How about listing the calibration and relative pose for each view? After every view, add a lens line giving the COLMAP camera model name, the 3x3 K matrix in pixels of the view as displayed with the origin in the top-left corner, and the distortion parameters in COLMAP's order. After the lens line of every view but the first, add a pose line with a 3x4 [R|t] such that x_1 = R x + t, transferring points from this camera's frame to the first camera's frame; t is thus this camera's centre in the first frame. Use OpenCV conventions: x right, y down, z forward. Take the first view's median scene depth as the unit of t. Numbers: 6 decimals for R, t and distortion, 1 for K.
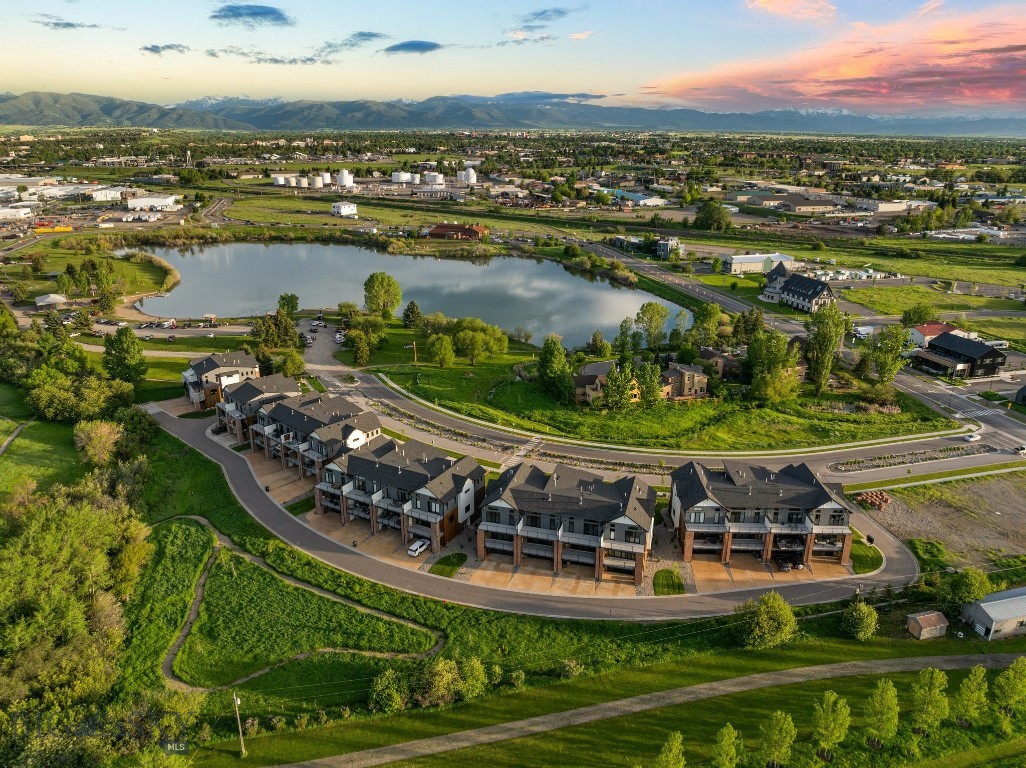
lens RADIAL K [[718.1, 0, 513.0], [0, 718.1, 384.0], [0, 0, 1]] dist [-0.038738, 0.004975]
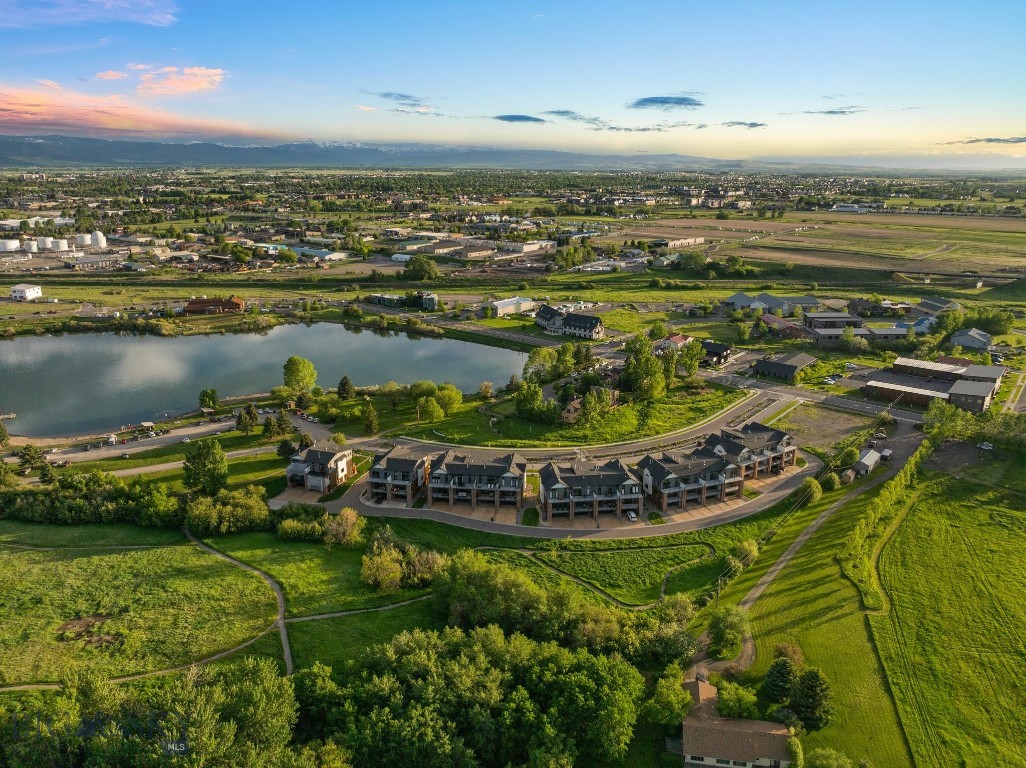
lens RADIAL K [[718.1, 0, 513.0], [0, 718.1, 384.0], [0, 0, 1]] dist [-0.038738, 0.004975]
pose [[0.814798, -0.170565, 0.554086, -0.398851], [0.193128, 0.981009, 0.017986, -0.050711], [-0.546631, 0.092355, 0.832265, -0.084146]]
